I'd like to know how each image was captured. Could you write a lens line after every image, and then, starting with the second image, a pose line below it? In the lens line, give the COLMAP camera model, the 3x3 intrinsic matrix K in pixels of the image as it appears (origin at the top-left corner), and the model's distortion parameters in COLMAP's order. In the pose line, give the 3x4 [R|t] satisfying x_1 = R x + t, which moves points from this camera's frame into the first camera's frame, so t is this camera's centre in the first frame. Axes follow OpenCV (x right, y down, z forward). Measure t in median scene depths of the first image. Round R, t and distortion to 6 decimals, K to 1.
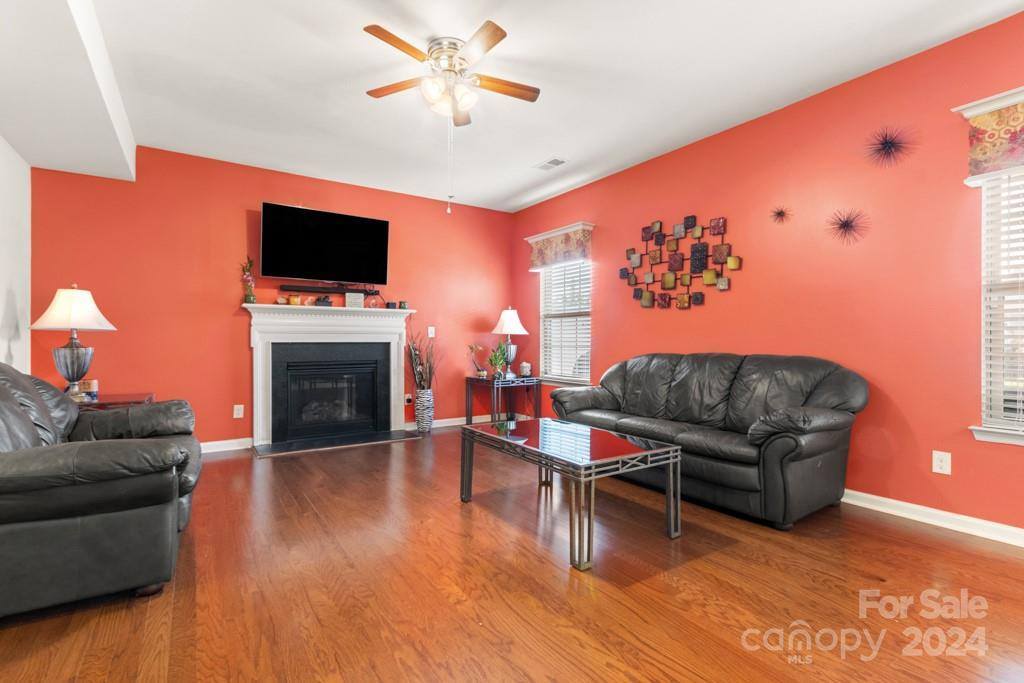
lens RADIAL K [[477.6, 0, 511.6], [0, 477.6, 331.6], [0, 0, 1]] dist [0.005291, 0.000917]
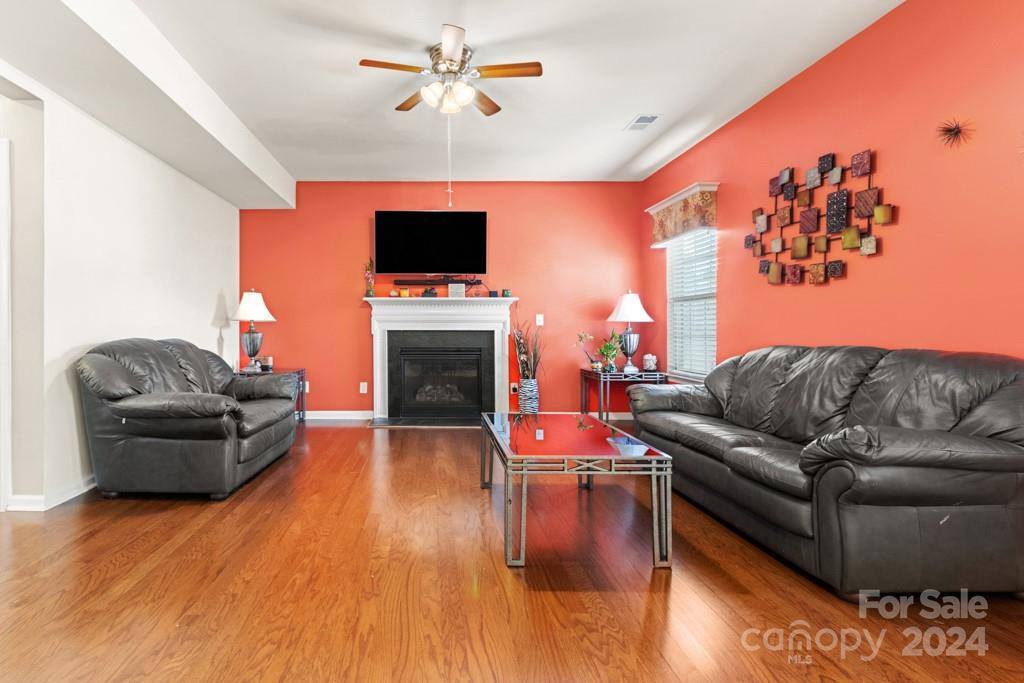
lens RADIAL K [[563.5, 0, 511.7], [0, 563.5, 315.3], [0, 0, 1]] dist [0.003671, 0.001375]
pose [[0.828187, -0.013626, -0.560287, 0.461538], [0.009205, 0.999900, -0.010711, 0.003473], [0.560377, 0.003713, 0.828230, 0.034193]]
